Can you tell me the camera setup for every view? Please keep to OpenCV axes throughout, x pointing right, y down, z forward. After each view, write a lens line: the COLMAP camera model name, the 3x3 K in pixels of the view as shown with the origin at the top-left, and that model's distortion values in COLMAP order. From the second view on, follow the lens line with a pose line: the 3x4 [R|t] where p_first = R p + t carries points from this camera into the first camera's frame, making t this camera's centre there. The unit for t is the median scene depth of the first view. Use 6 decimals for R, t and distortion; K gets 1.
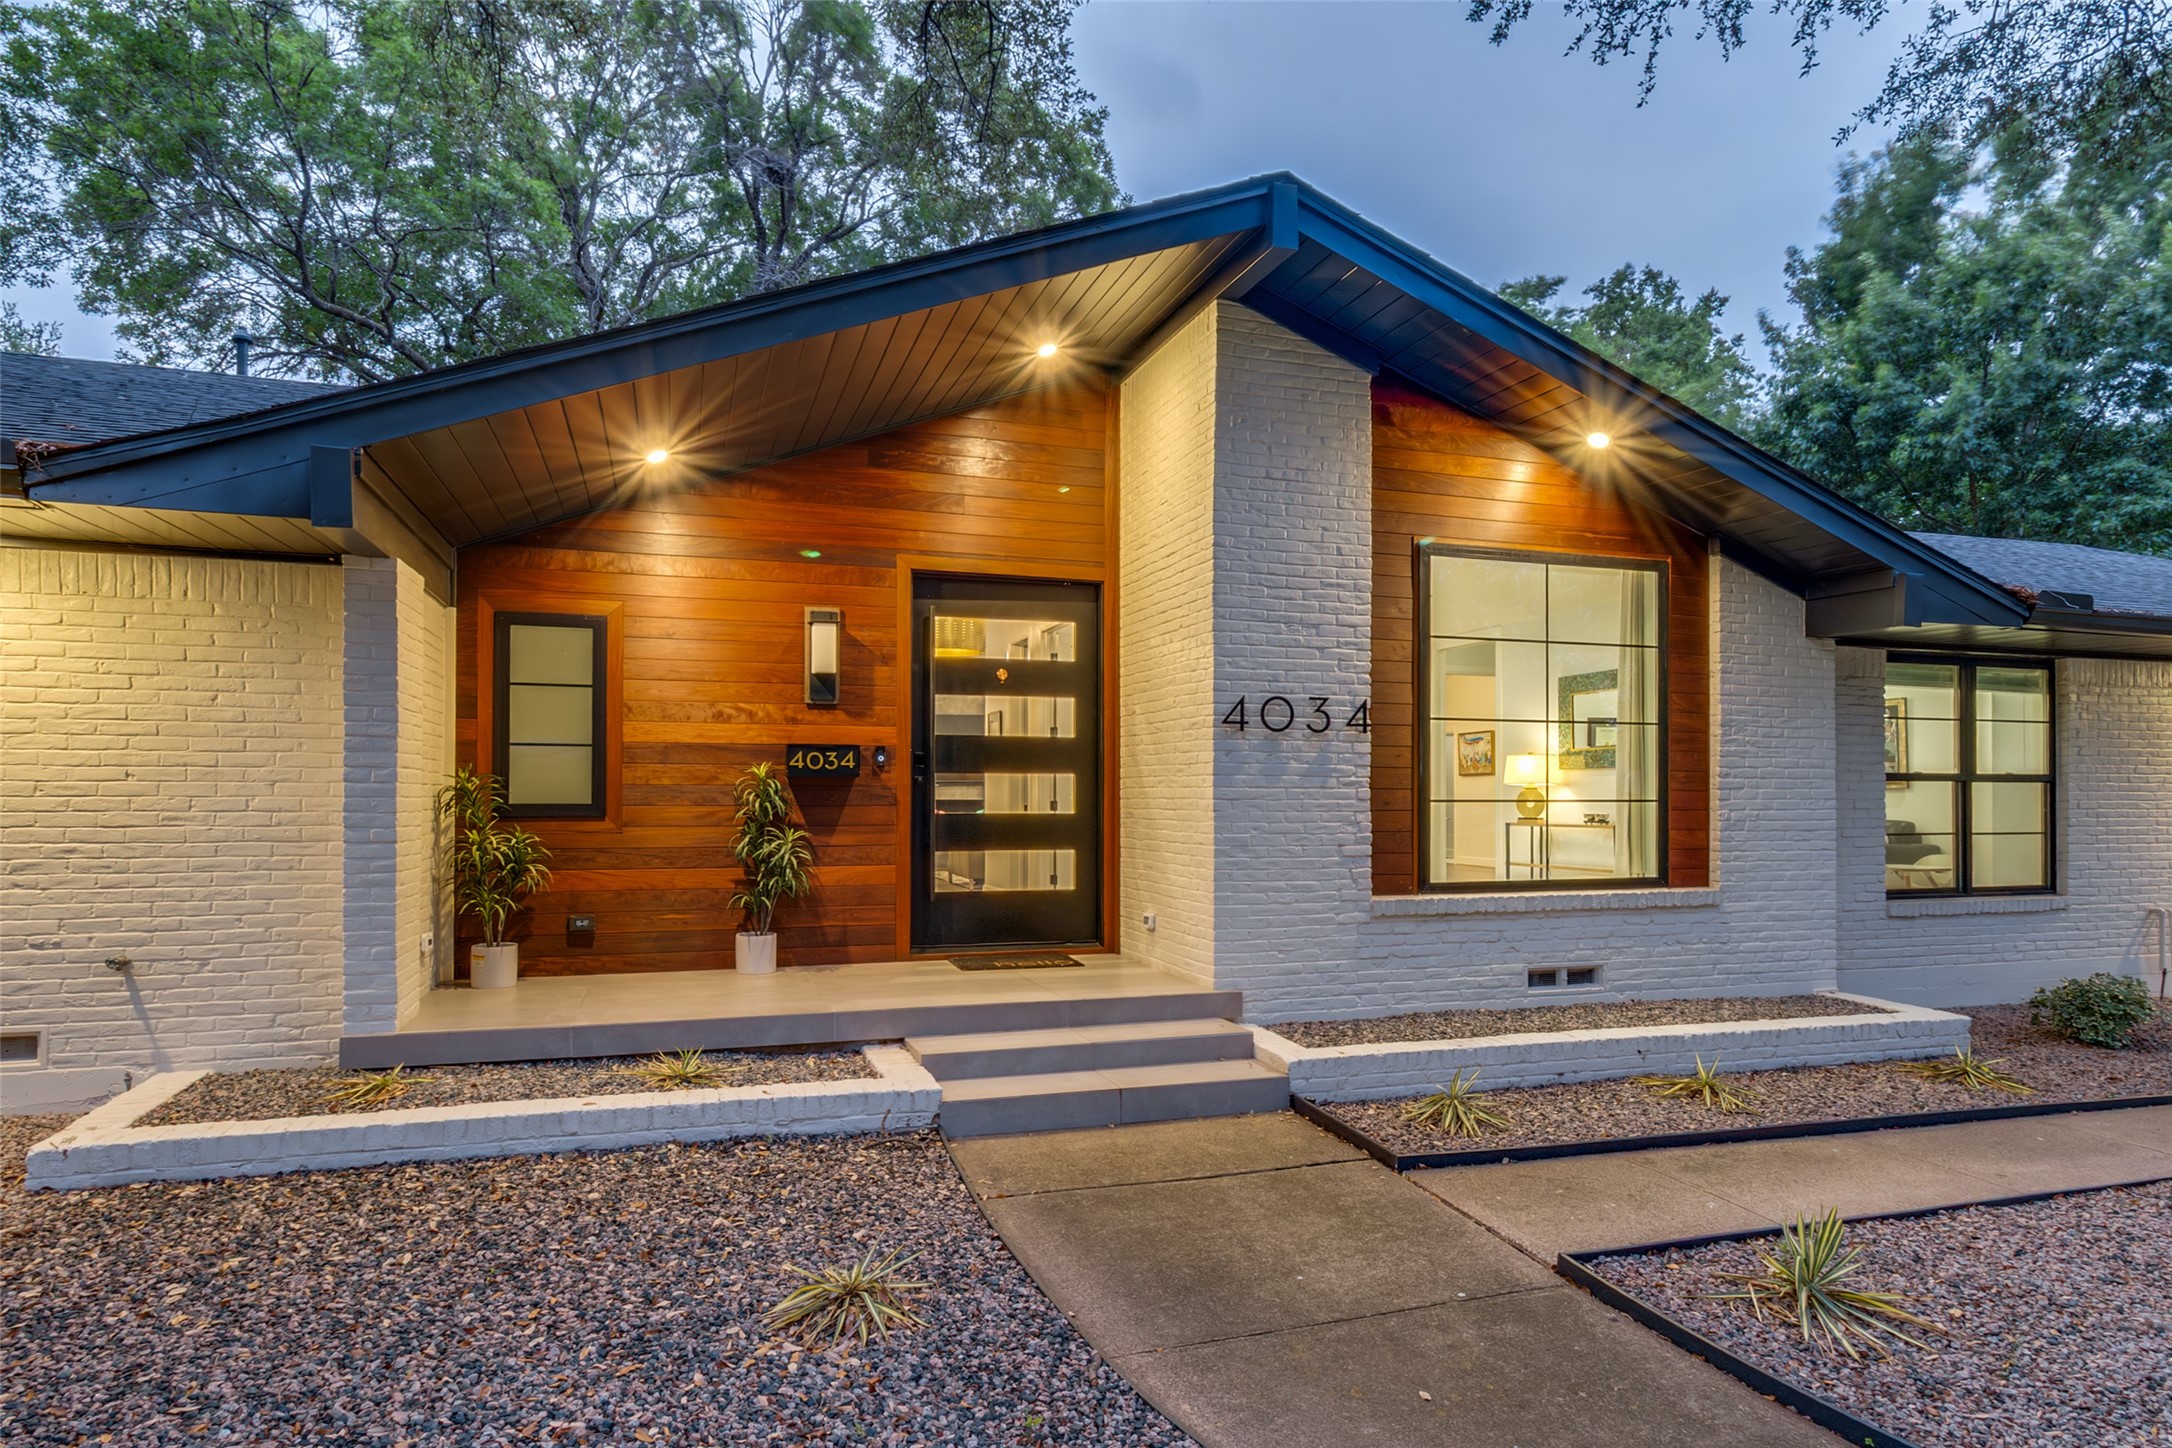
lens RADIAL K [[1100.0, 0, 1084.8], [0, 1100.0, 757.8], [0, 0, 1]] dist [-0.036377, 0.000061]
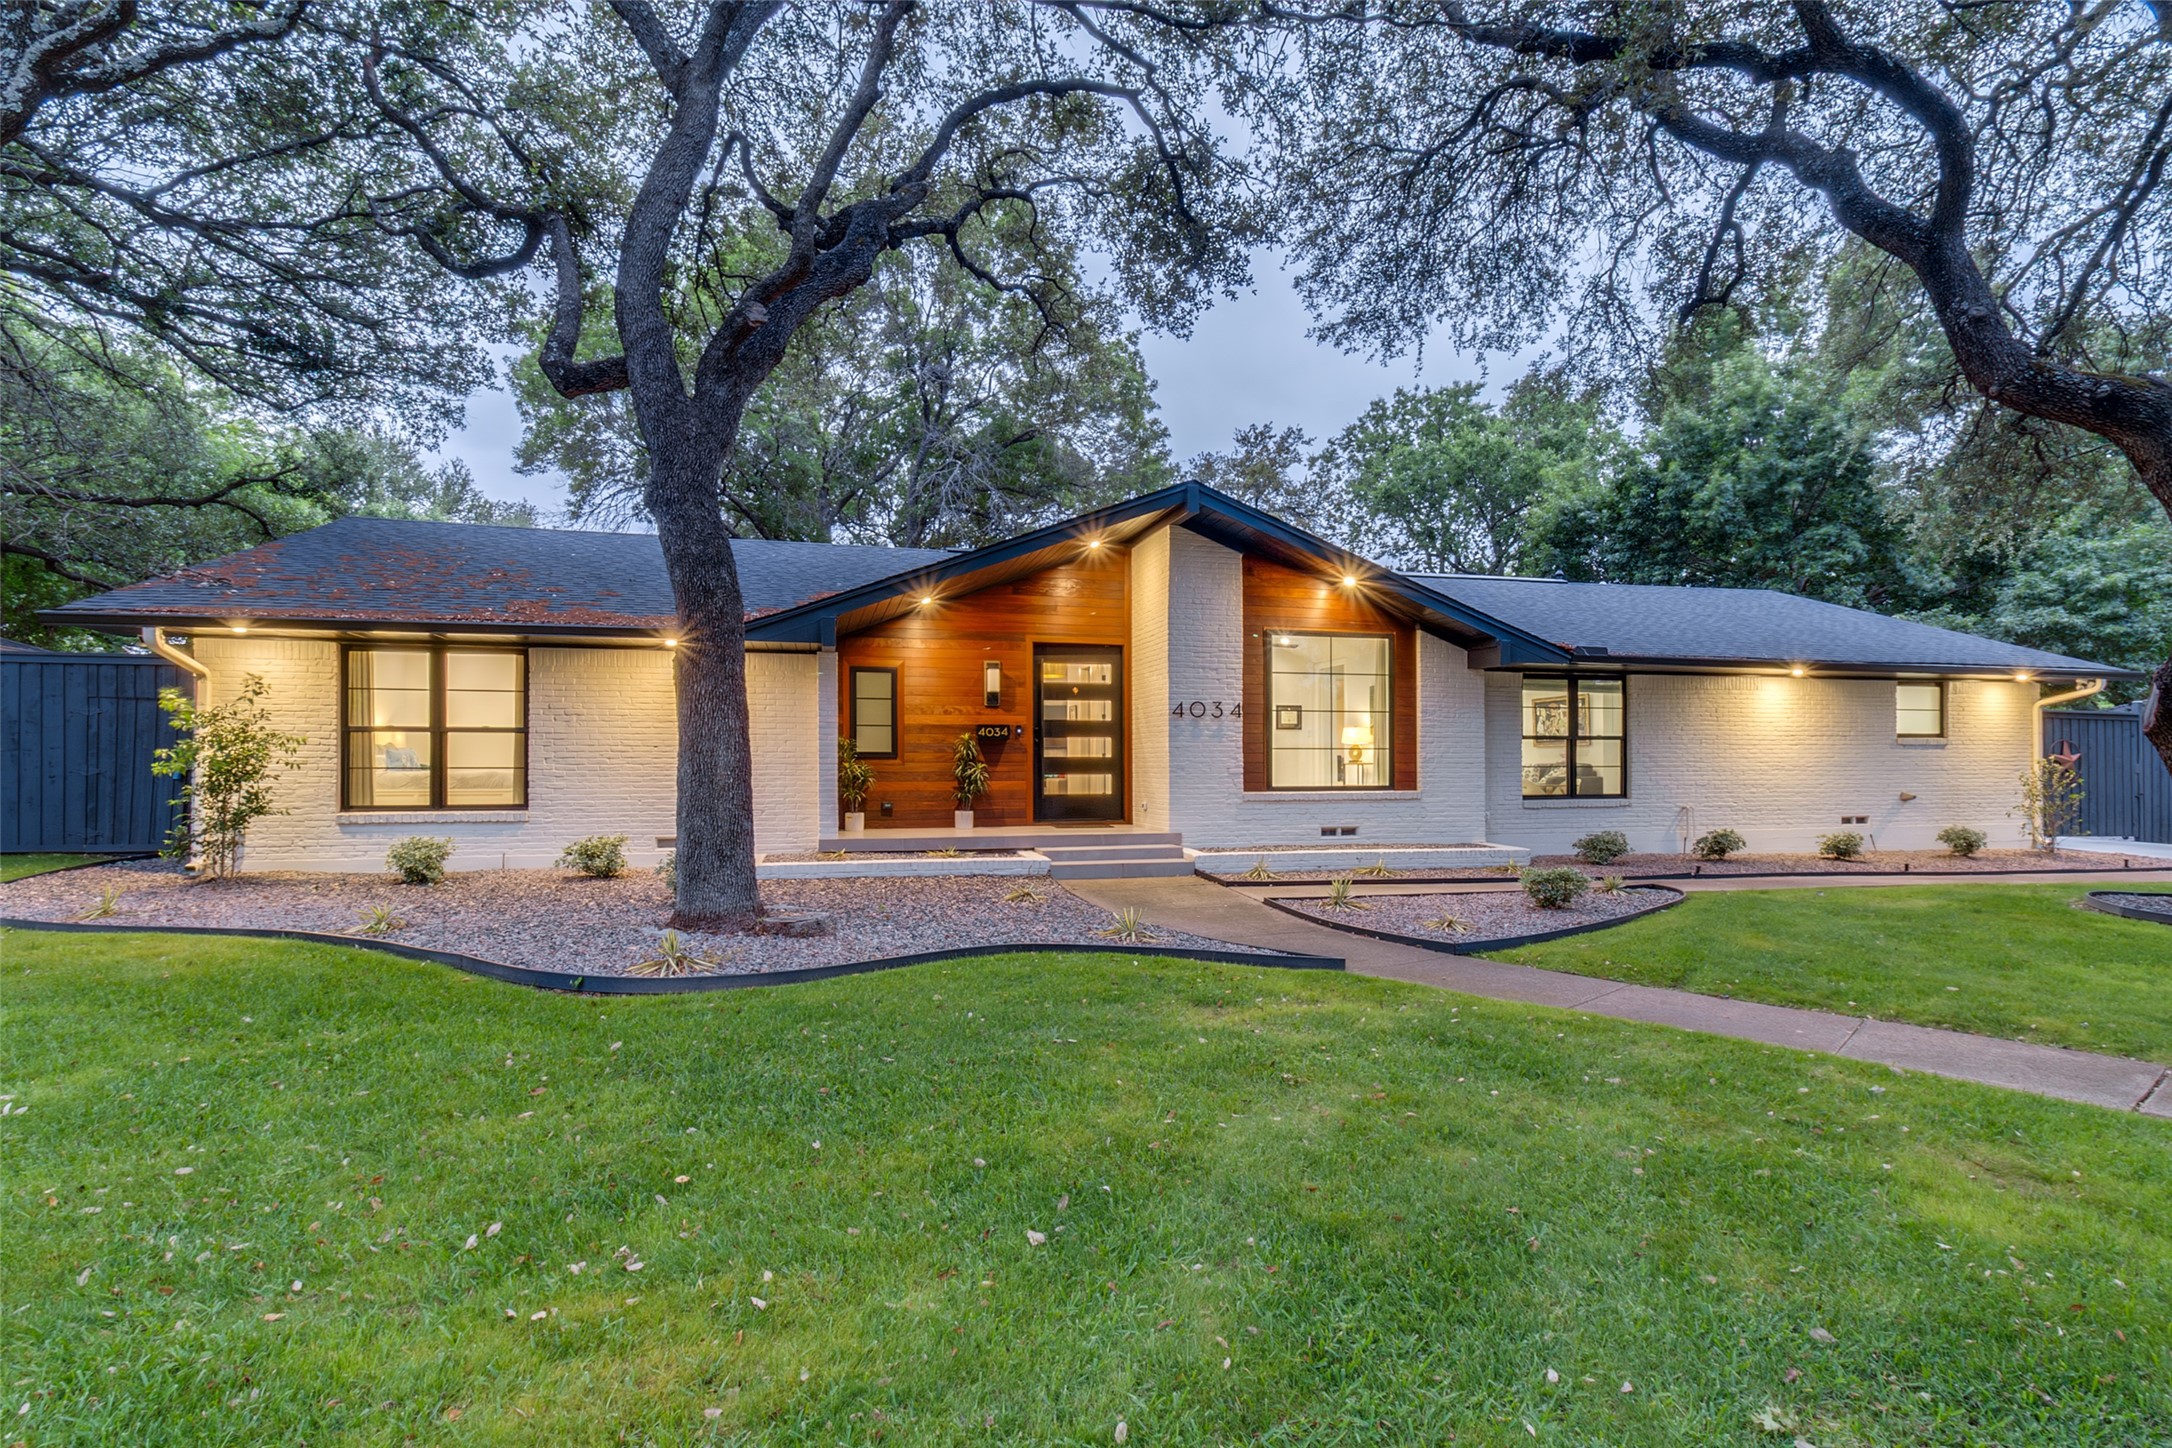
lens RADIAL K [[1054.8, 0, 1086.0], [0, 1054.8, 724.0], [0, 0, 1]] dist [0.000045, 0.000030]
pose [[0.997319, -0.006900, -0.072850, 0.094546], [0.006099, 0.999919, -0.011209, 0.010965], [0.072922, 0.010735, 0.997280, -1.050905]]
